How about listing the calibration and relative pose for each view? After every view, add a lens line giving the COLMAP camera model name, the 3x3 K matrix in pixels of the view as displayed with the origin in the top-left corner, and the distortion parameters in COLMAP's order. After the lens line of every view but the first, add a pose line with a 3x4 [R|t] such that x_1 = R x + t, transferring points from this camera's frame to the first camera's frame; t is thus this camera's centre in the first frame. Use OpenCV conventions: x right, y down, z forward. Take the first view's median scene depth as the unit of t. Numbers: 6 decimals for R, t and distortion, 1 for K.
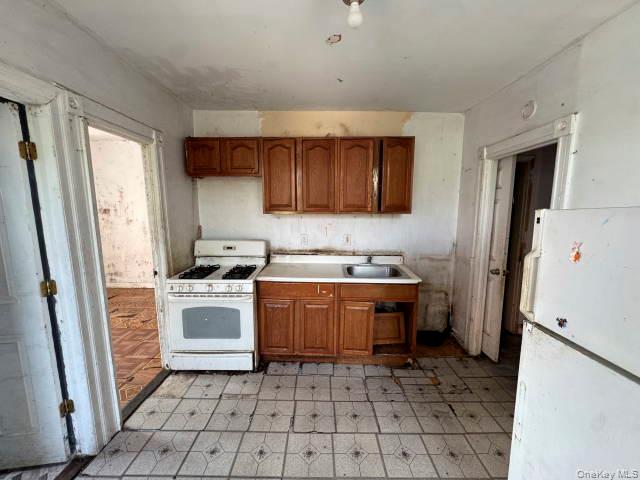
lens RADIAL K [[255.3, 0, 317.4], [0, 255.3, 240.9], [0, 0, 1]] dist [-0.001817, 0.000727]
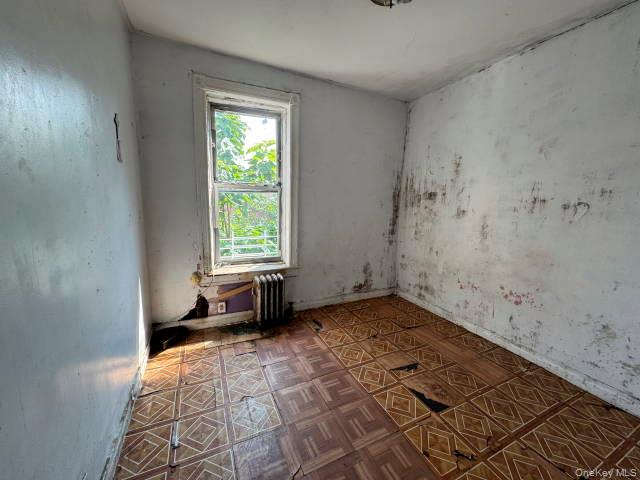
lens RADIAL K [[255.3, 0, 318.4], [0, 255.3, 239.3], [0, 0, 1]] dist [-0.001817, 0.000727]
pose [[0.451222, 0.156329, -0.878613, -0.347696], [-0.138895, 0.984842, 0.103899, -0.031221], [0.881537, 0.075153, 0.466095, 0.425123]]
